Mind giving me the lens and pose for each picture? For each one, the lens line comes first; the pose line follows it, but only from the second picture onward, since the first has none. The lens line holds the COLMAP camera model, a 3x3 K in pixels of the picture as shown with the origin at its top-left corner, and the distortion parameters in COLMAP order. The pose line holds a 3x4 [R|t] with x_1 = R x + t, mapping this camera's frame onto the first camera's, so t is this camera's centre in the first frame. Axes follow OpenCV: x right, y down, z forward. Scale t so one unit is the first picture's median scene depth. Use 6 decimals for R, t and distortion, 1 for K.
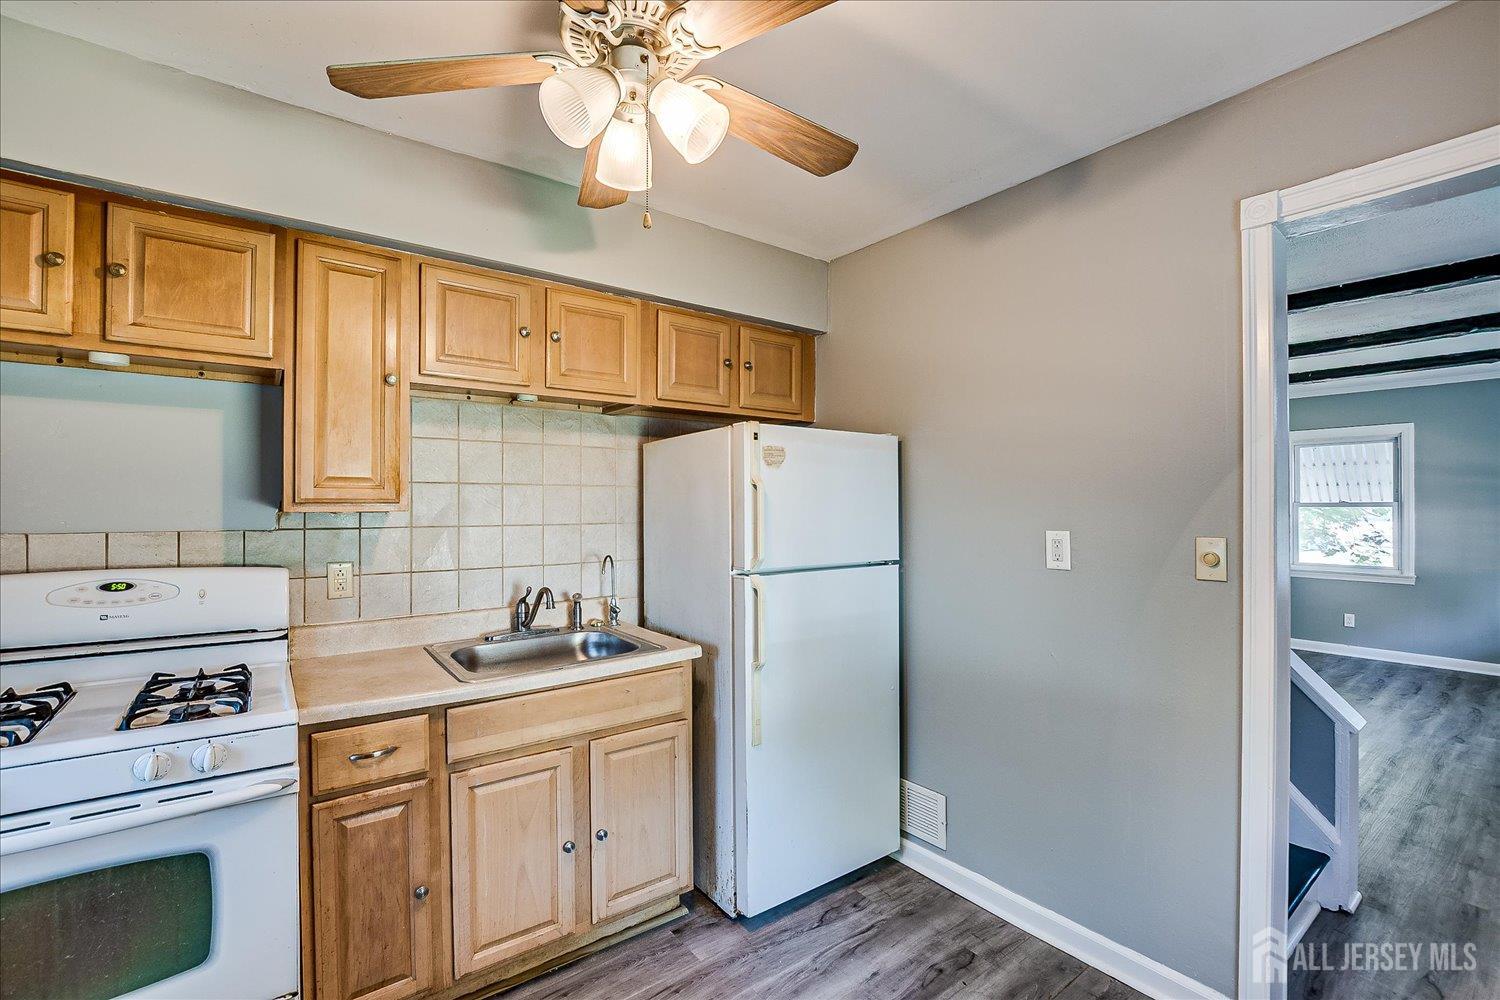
lens RADIAL K [[651.4, 0, 749.9], [0, 651.4, 500.9], [0, 0, 1]] dist [-0.005188, 0.000176]
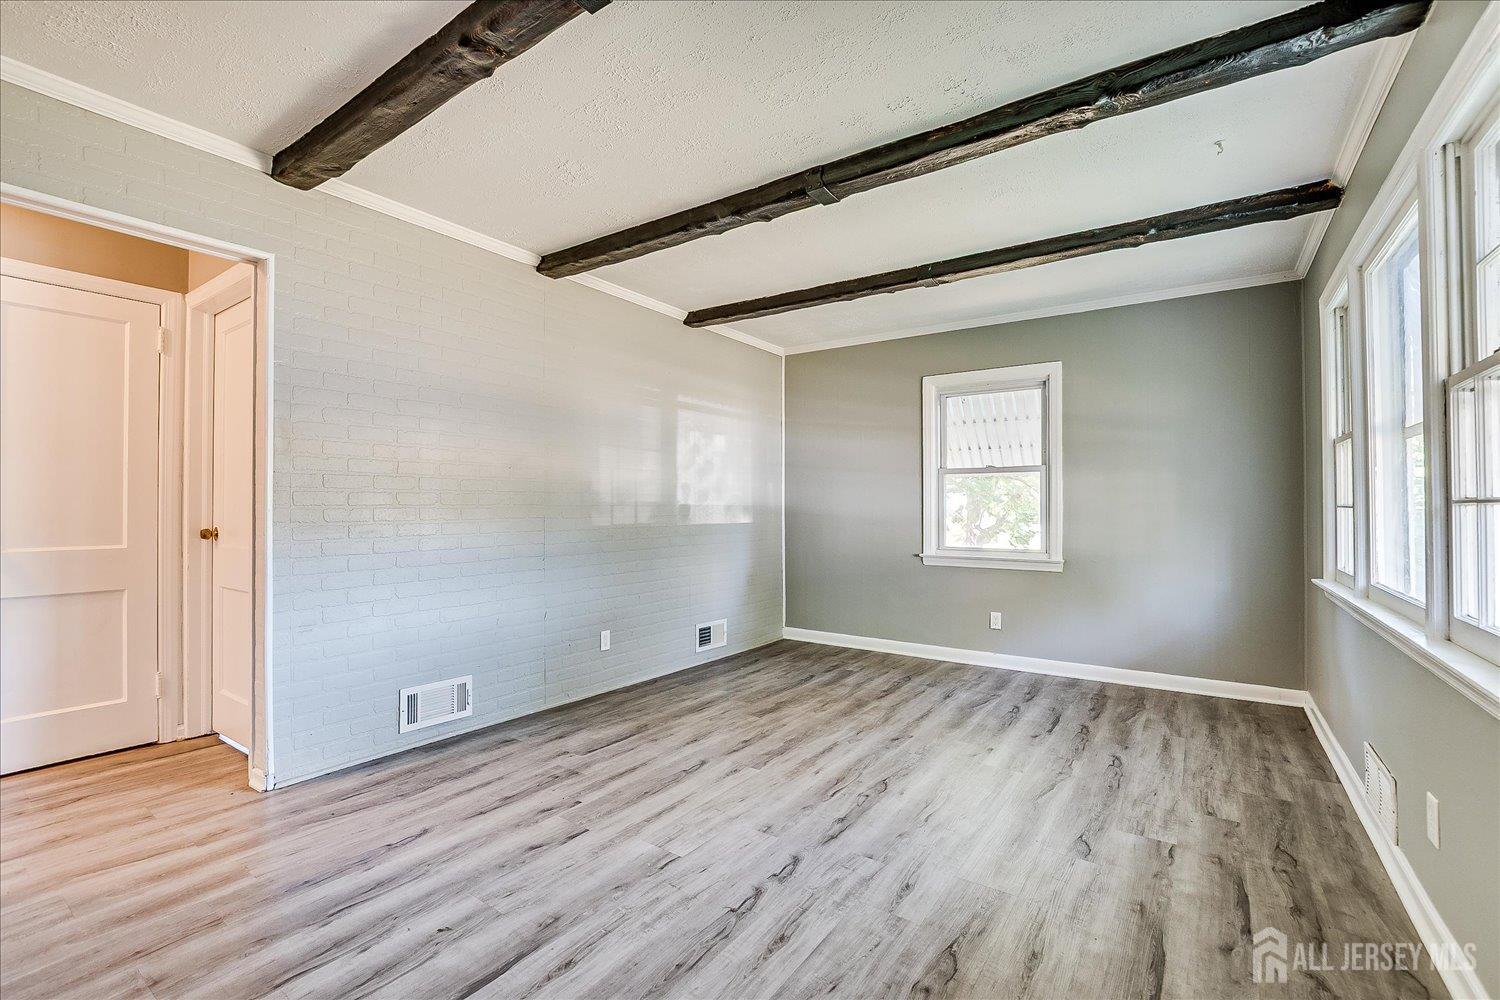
lens RADIAL K [[651.4, 0, 741.9], [0, 651.4, 499.0], [0, 0, 1]] dist [-0.005188, 0.000176]
pose [[0.957225, 0.005181, 0.289299, 0.429331], [-0.004245, 0.999984, -0.003861, 0.046609], [-0.289314, 0.002468, 0.957231, 0.362824]]
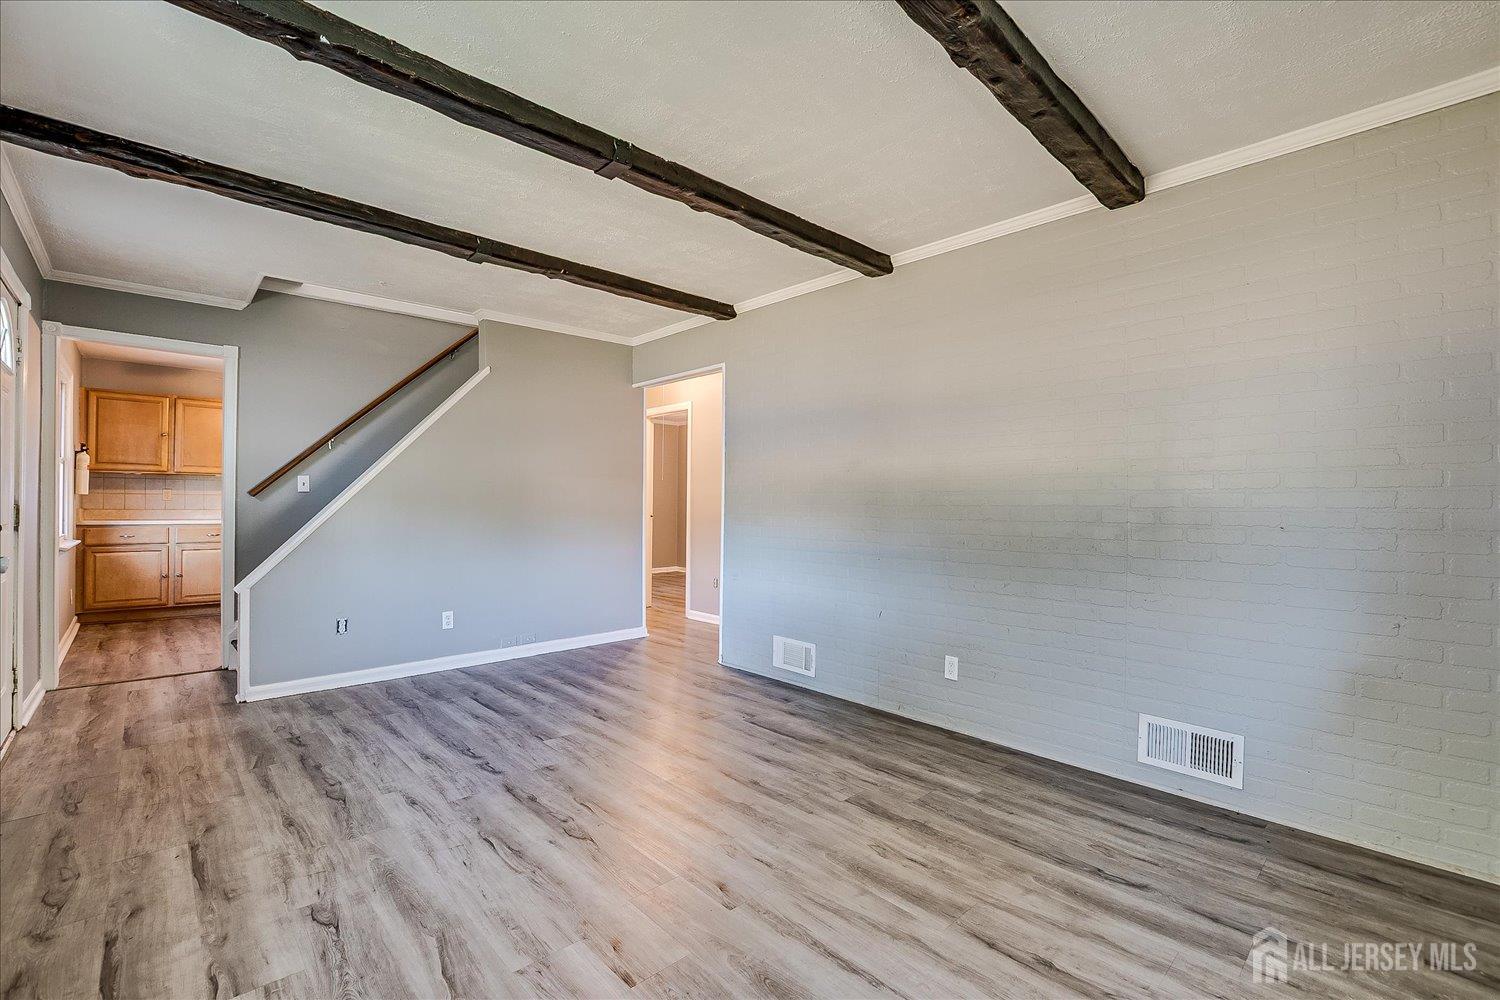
lens RADIAL K [[651.4, 0, 740.3], [0, 651.4, 505.2], [0, 0, 1]] dist [-0.005188, 0.000176]
pose [[0.086395, -0.003284, -0.996256, 1.058878], [0.003952, 0.999988, -0.002954, 0.052697], [0.996253, -0.003682, 0.086407, 0.842257]]
